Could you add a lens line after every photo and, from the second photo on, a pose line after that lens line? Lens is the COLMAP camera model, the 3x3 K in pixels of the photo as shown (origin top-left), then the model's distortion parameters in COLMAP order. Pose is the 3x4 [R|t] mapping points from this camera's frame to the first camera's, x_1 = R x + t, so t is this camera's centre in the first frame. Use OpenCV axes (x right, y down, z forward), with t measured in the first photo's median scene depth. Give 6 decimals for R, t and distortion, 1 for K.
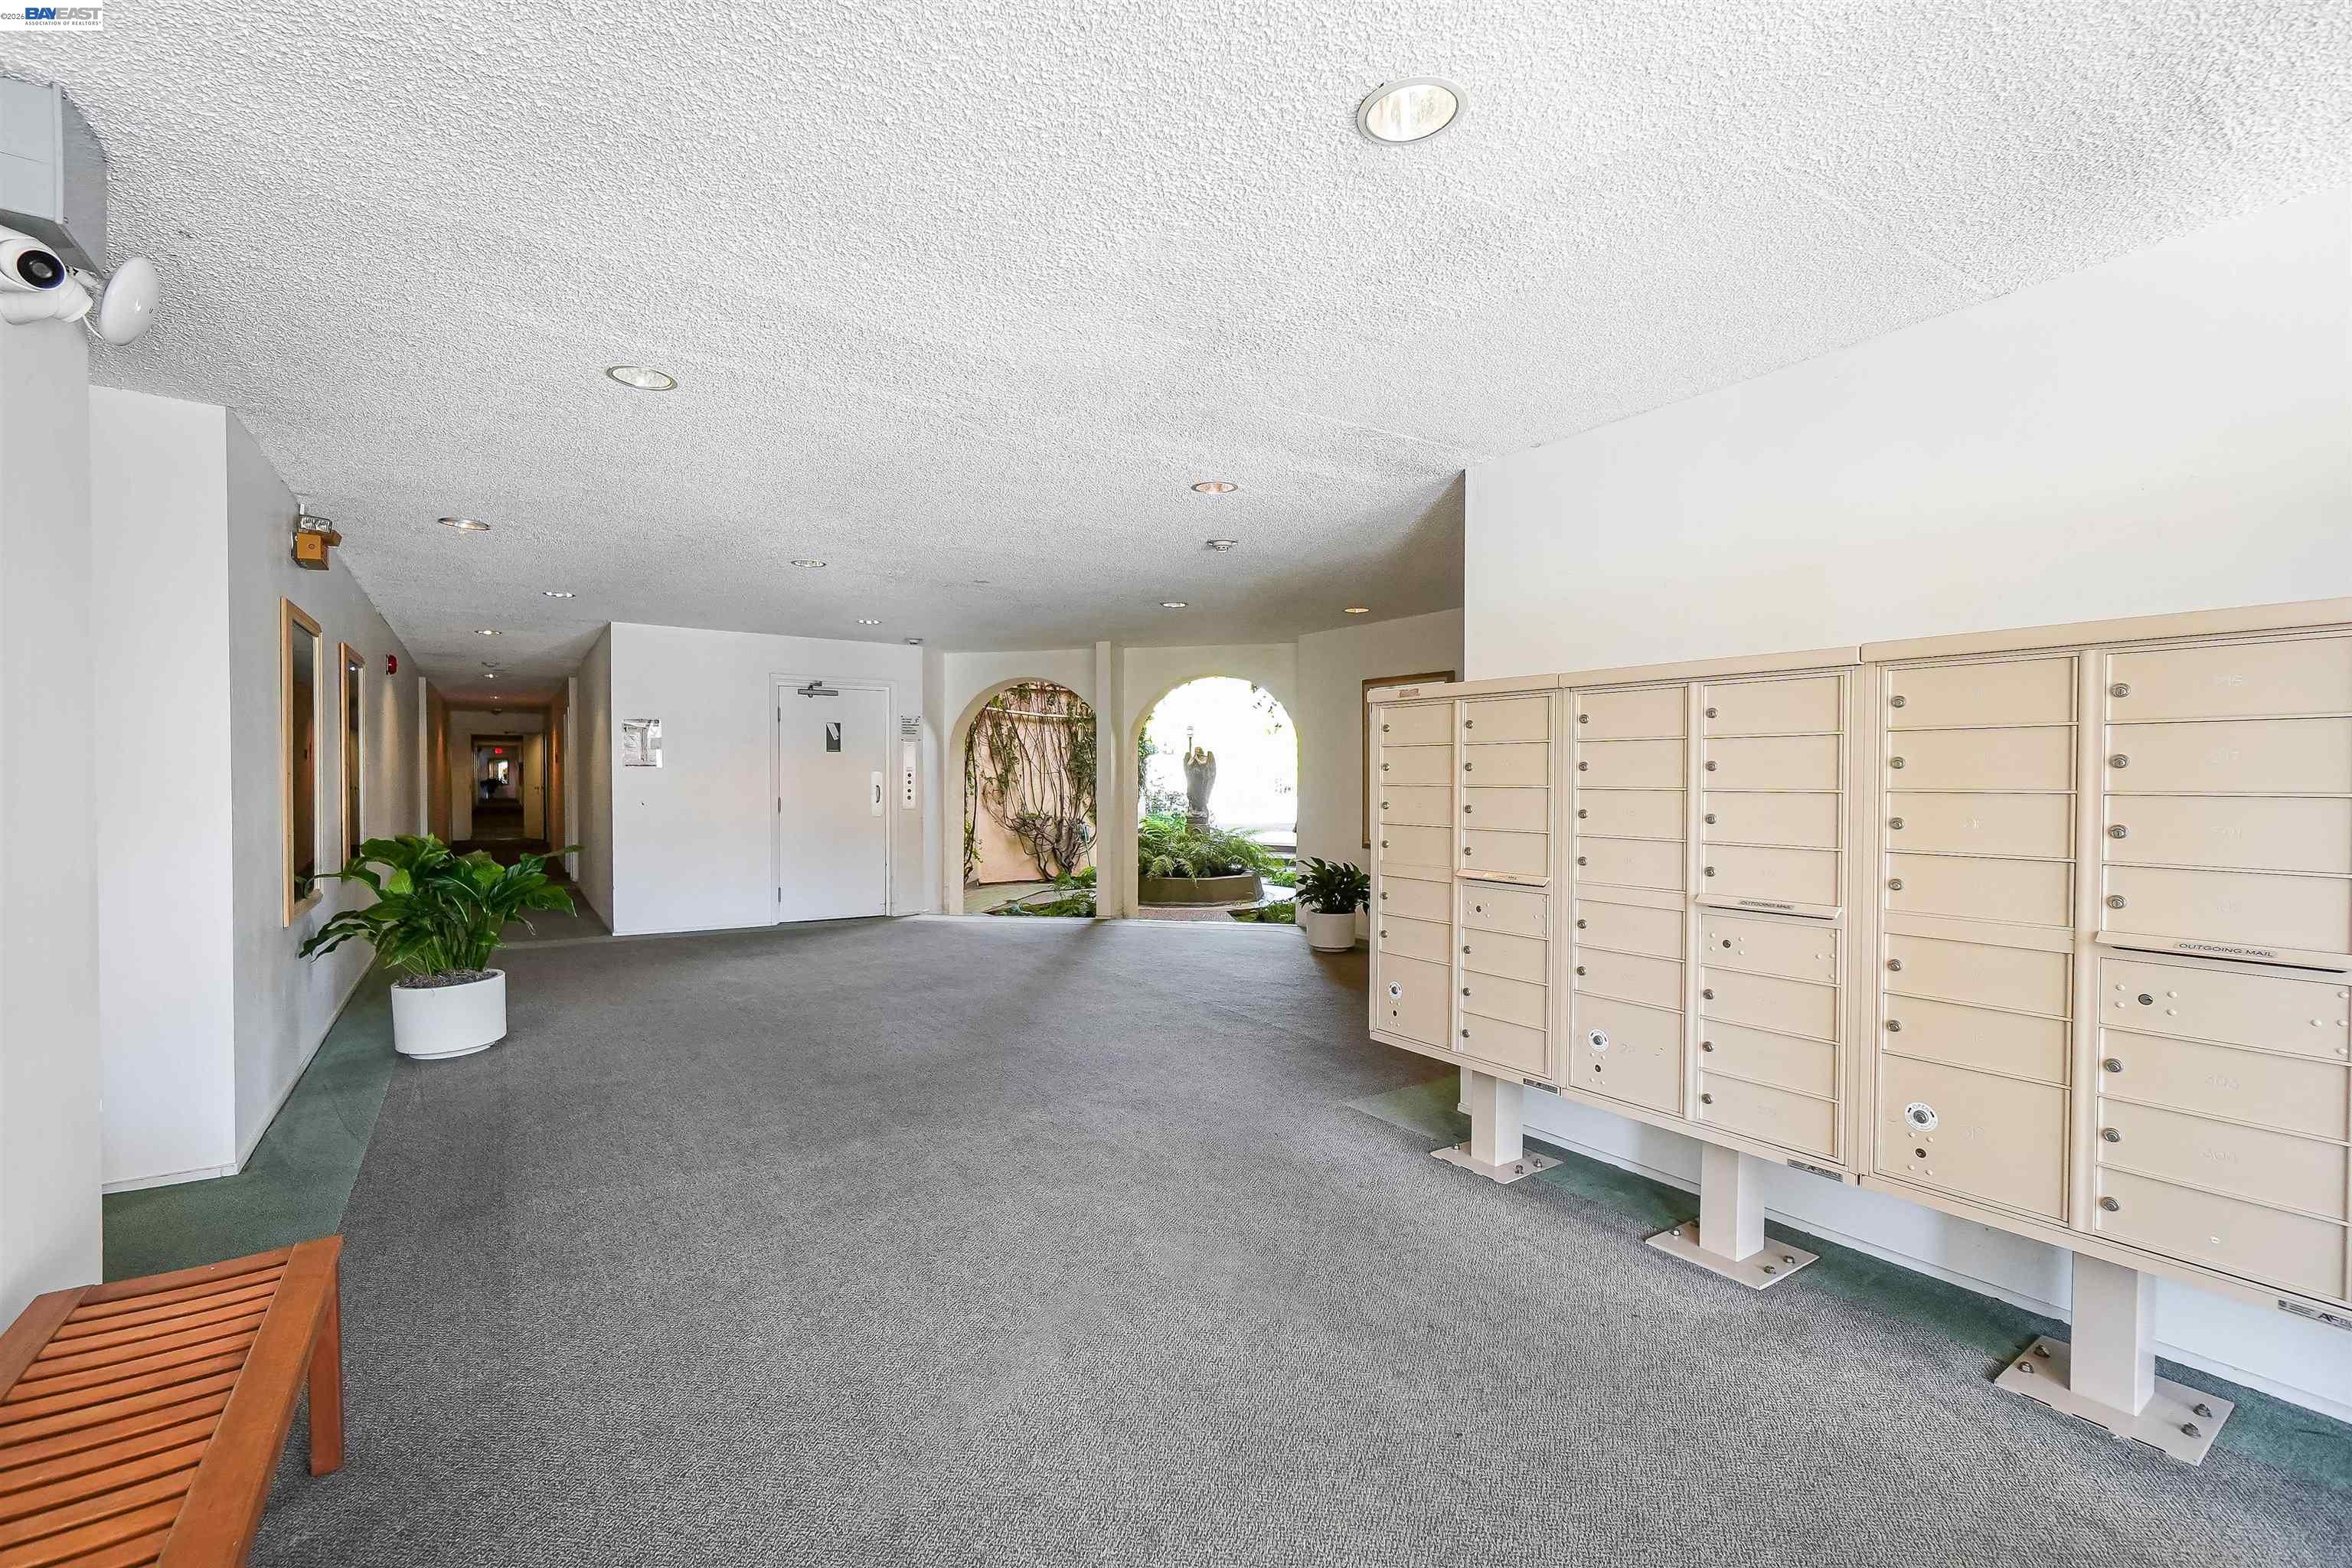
lens RADIAL K [[989.4, 0, 1176.0], [0, 989.4, 784.0], [0, 0, 1]] dist [-0.000662, 0.000008]
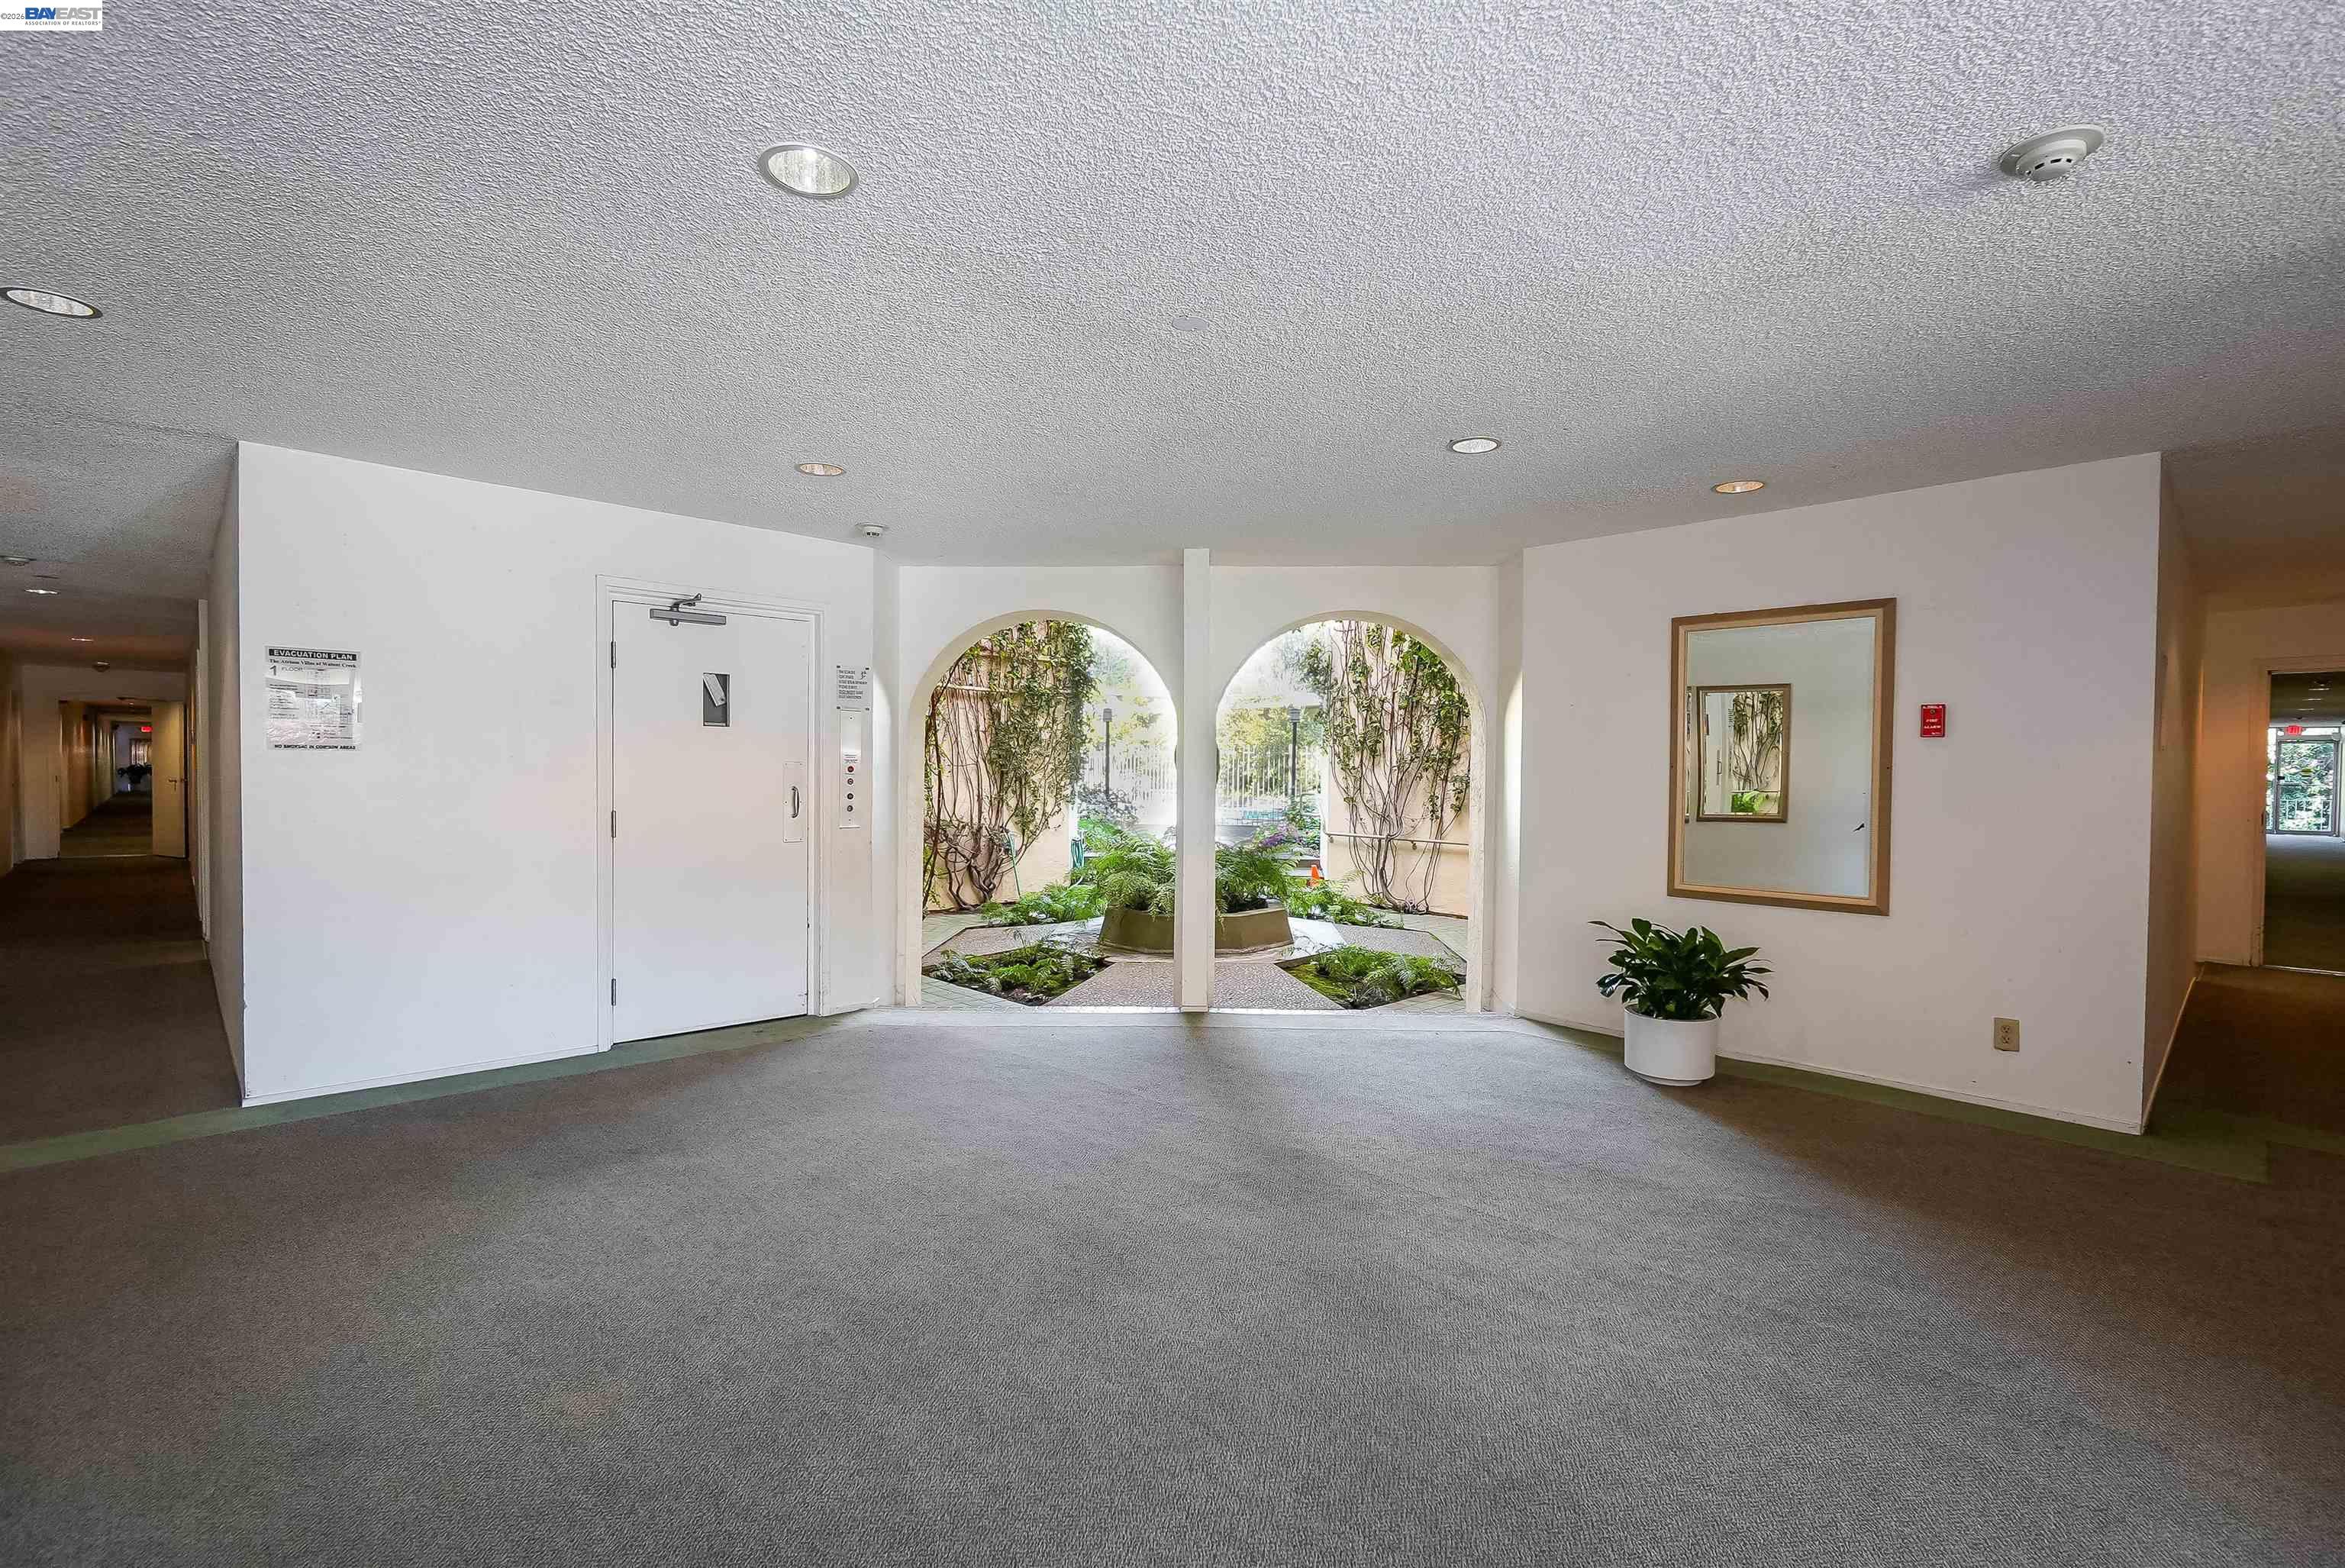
lens RADIAL K [[1008.5, 0, 1172.5], [0, 1008.5, 784.0], [0, 0, 1]] dist [-0.000338, 0.000138]
pose [[0.983212, 0.004467, 0.182413, -0.111790], [-0.005915, 0.999955, 0.007394, -0.003331], [-0.182372, -0.008348, 0.983194, 0.224731]]
